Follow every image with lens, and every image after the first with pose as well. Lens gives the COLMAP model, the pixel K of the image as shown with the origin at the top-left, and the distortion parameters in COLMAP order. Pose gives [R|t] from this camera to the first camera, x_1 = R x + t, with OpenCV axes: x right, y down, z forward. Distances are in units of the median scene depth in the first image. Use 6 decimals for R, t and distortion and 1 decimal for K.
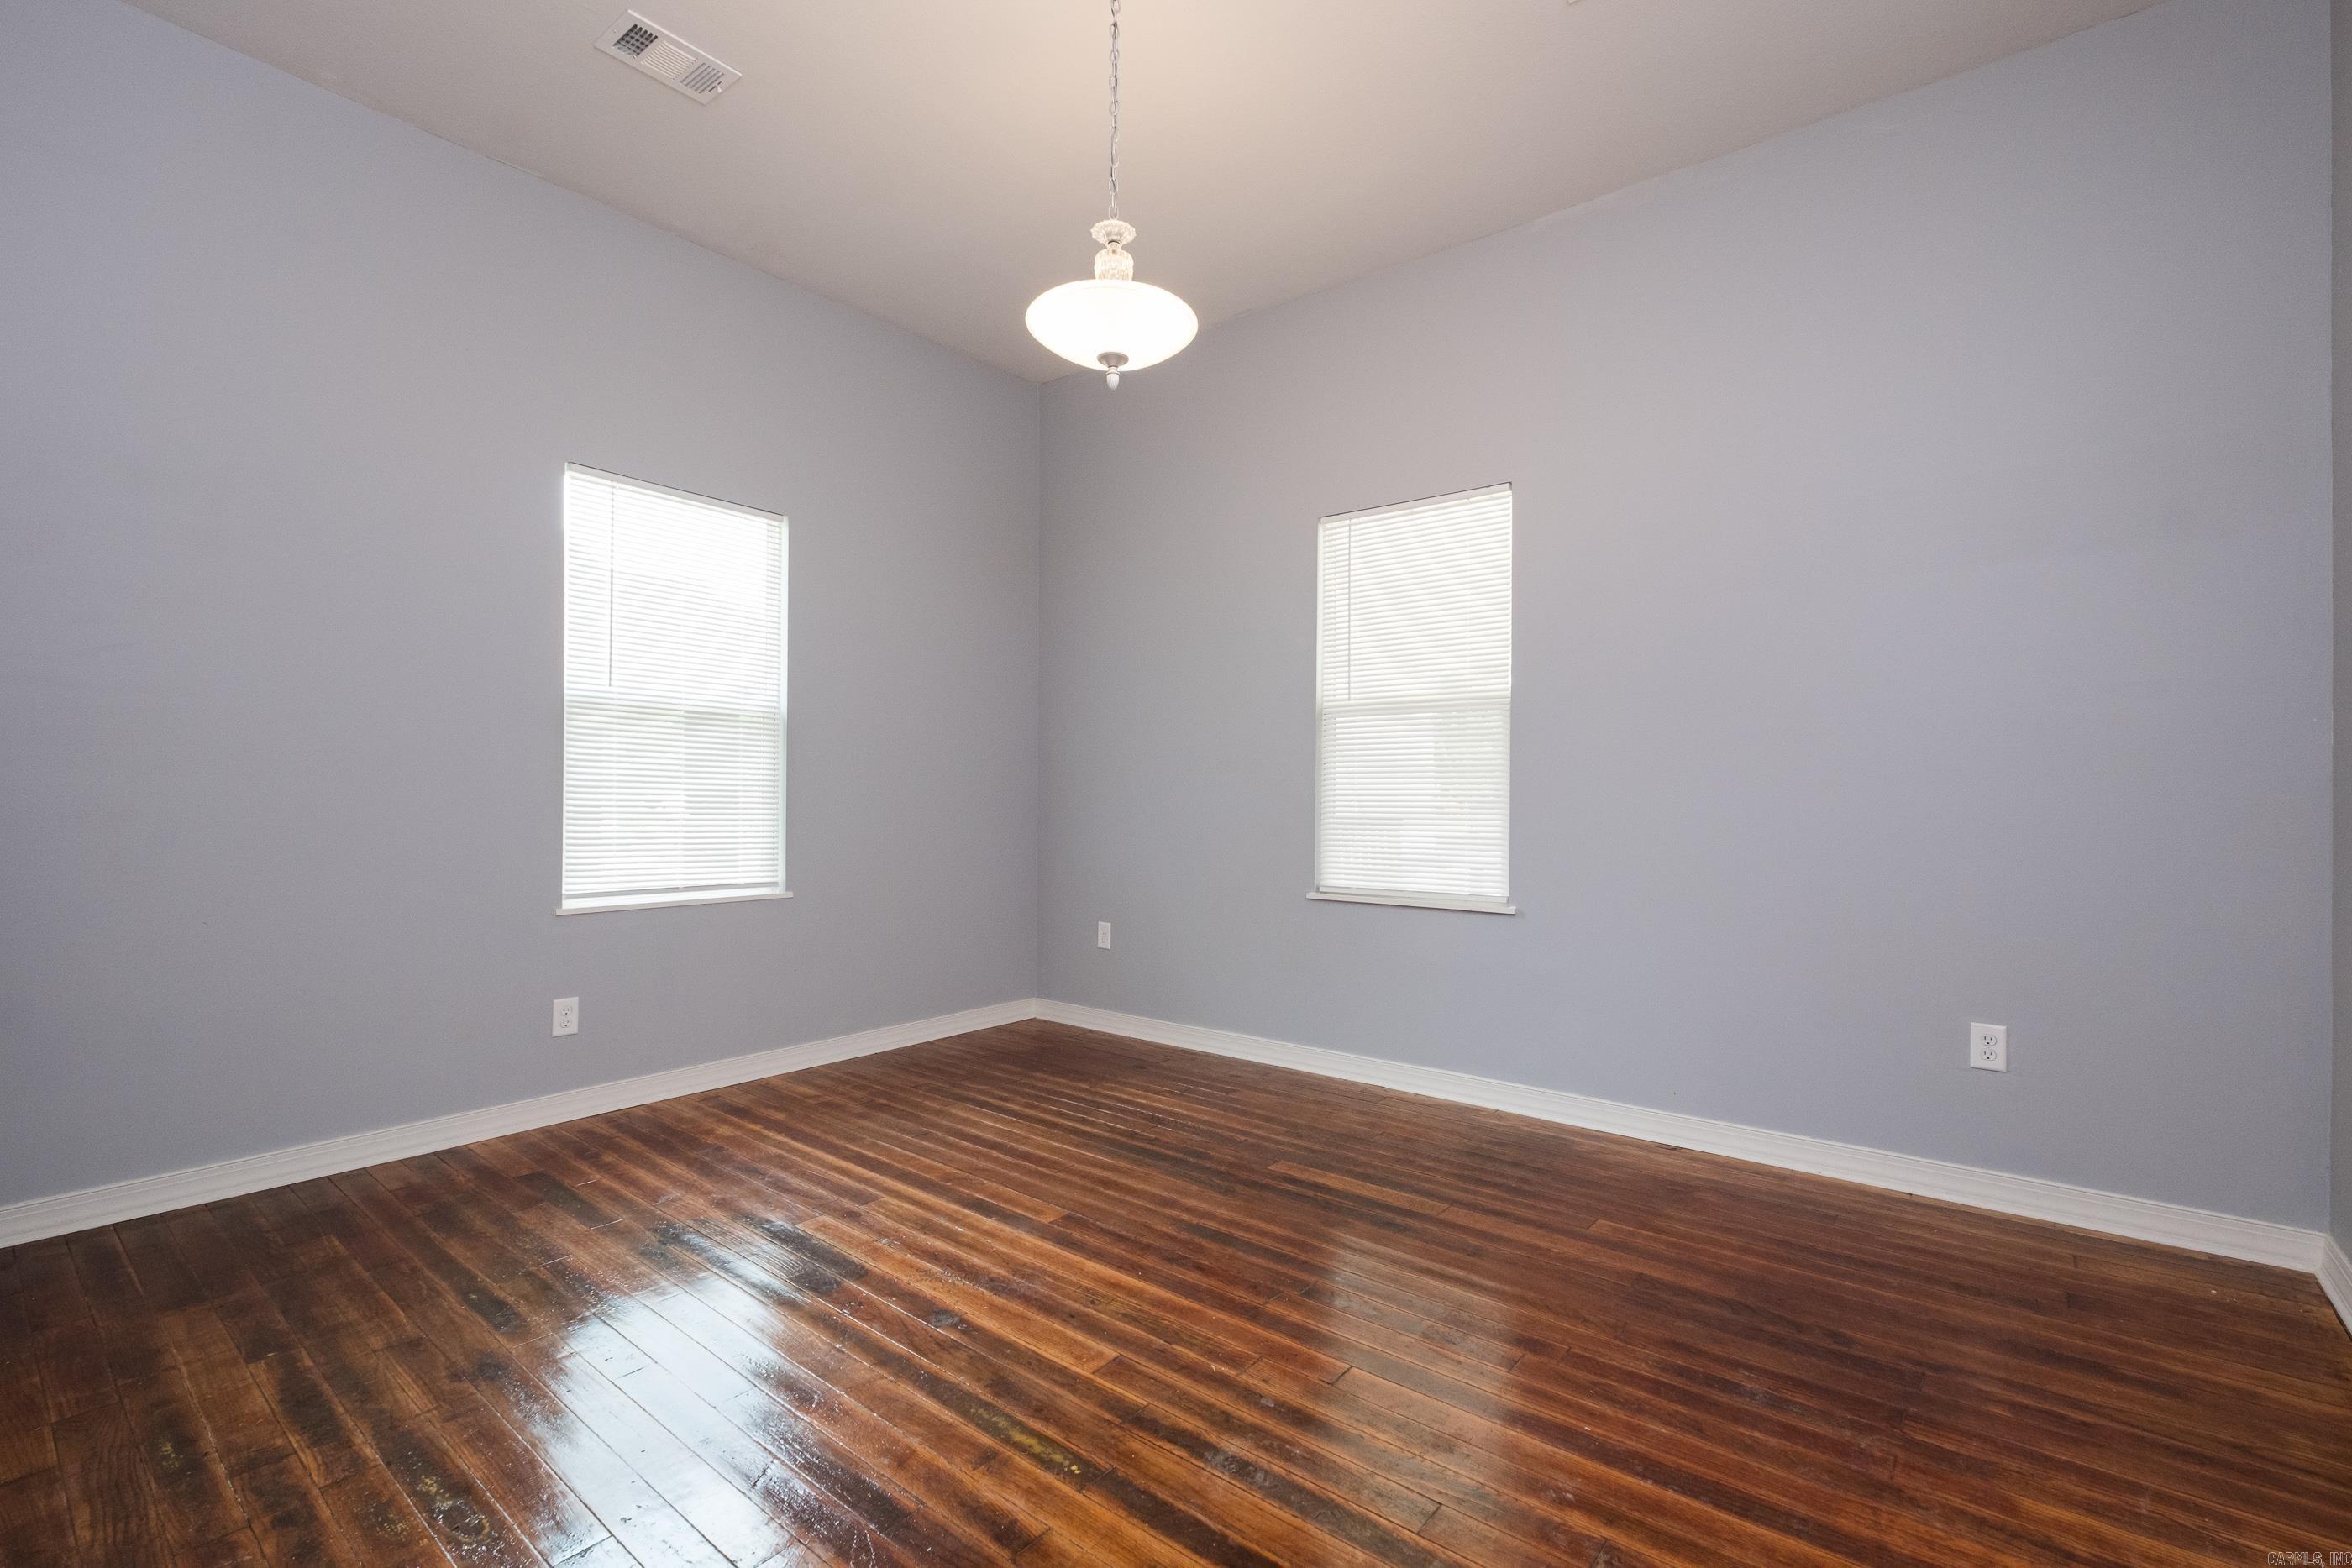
lens RADIAL K [[1006.6, 0, 1164.7], [0, 1006.6, 794.1], [0, 0, 1]] dist [0.002391, 0.000195]
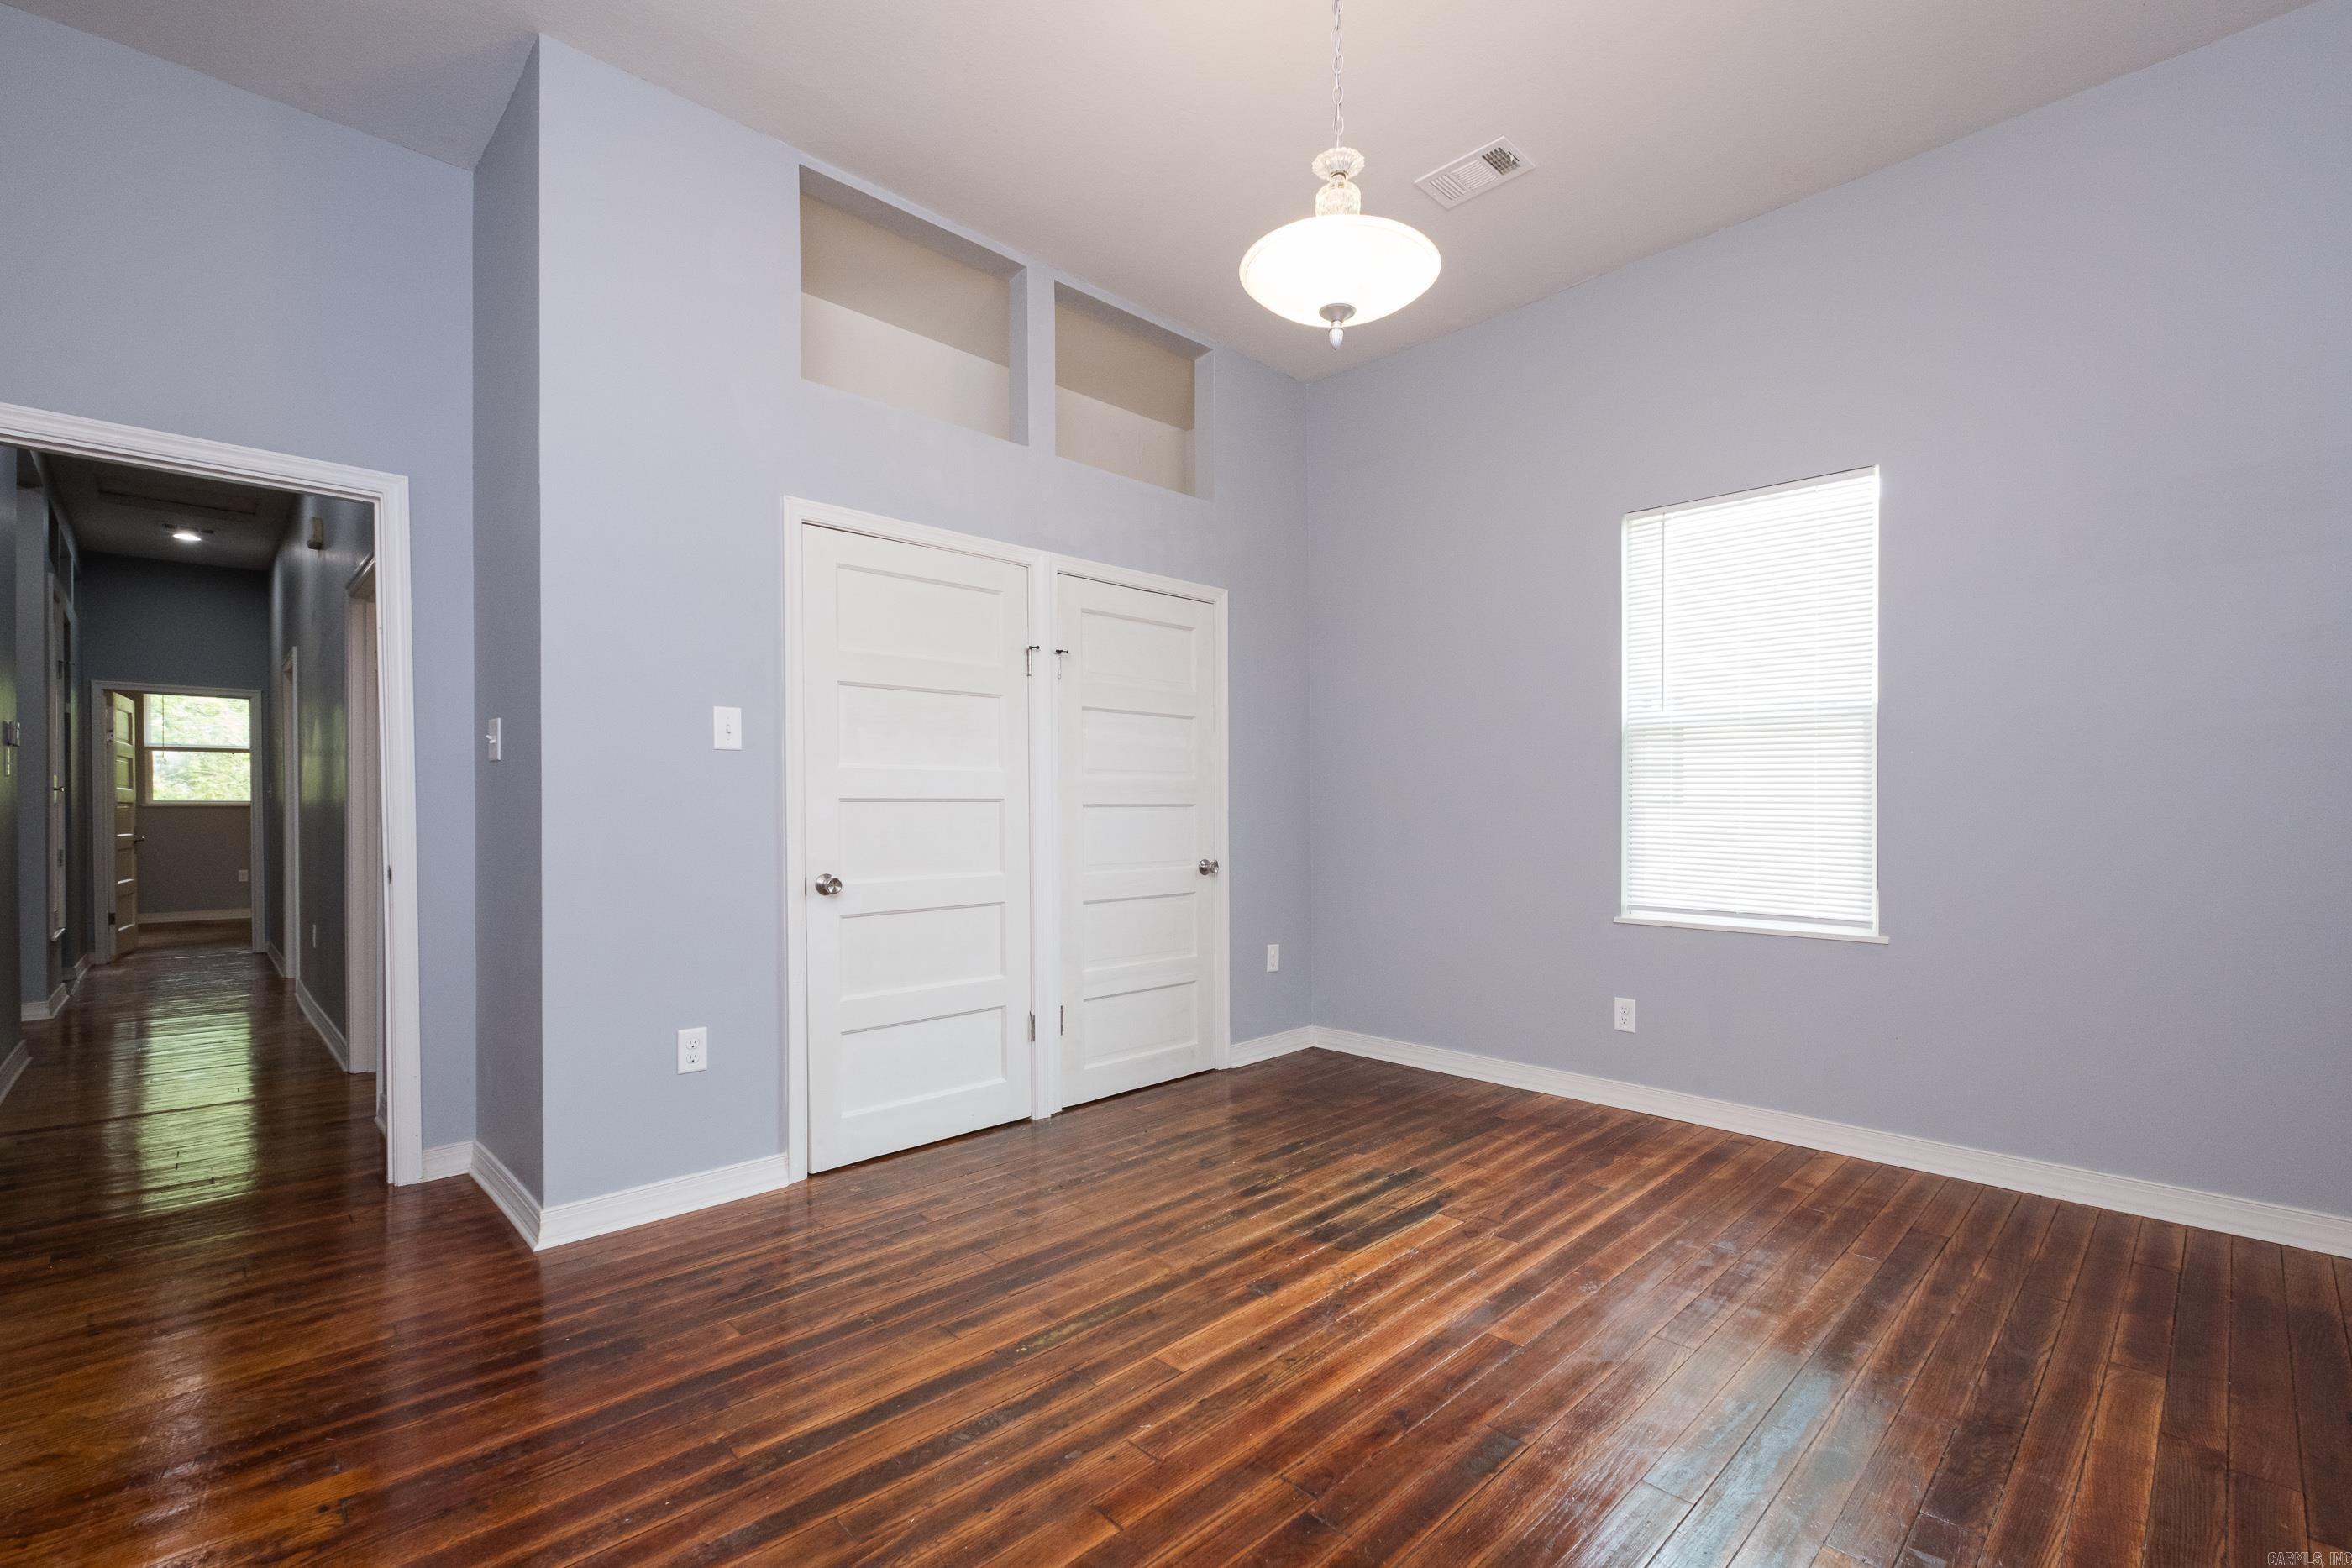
lens RADIAL K [[1020.7, 0, 1230.8], [0, 1020.7, 842.9], [0, 0, 1]] dist [-0.000035, -0.000161]
pose [[-0.071528, 0.025496, -0.997113, 0.787107], [0.002088, 0.999675, 0.025412, 0.002632], [0.997436, -0.000264, -0.071558, 0.925702]]
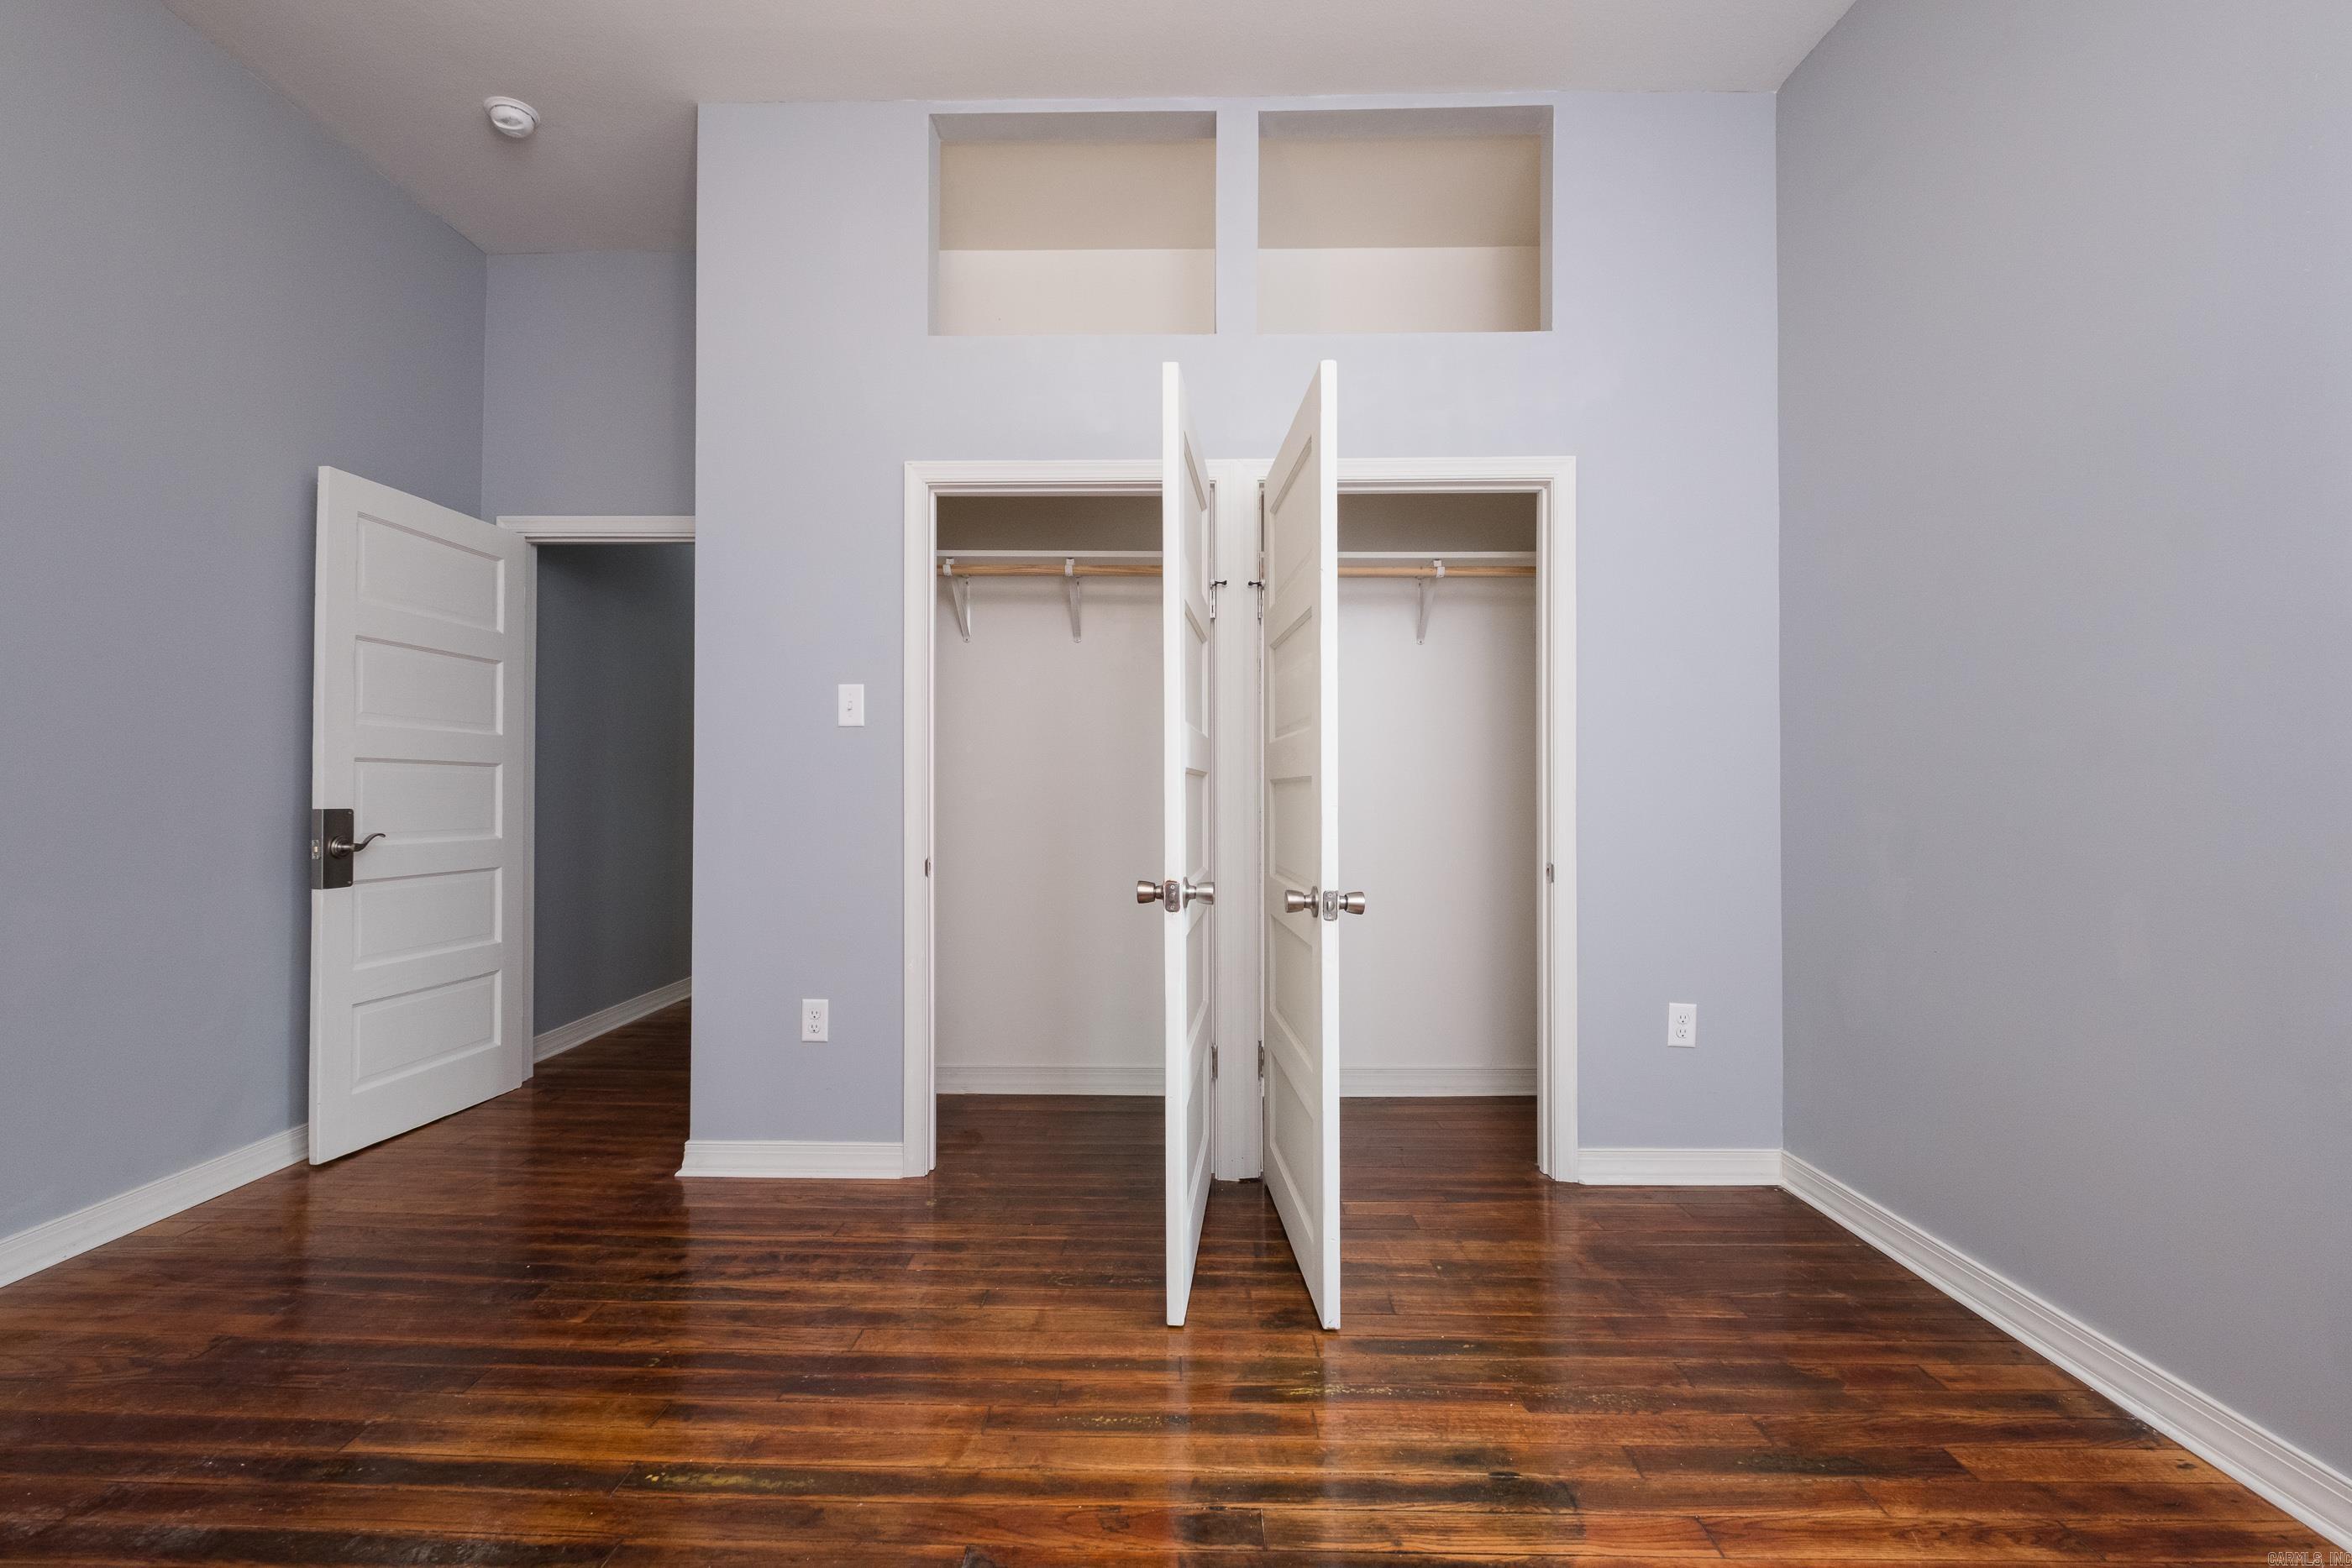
lens RADIAL K [[1037.0, 0, 1175.0], [0, 1037.0, 794.2], [0, 0, 1]] dist [-0.001950, -0.001498]
pose [[-0.778551, -0.001613, -0.627579, 0.103058], [-0.005082, 0.999980, 0.003735, -0.003936], [0.627560, 0.006097, -0.778544, 1.440212]]
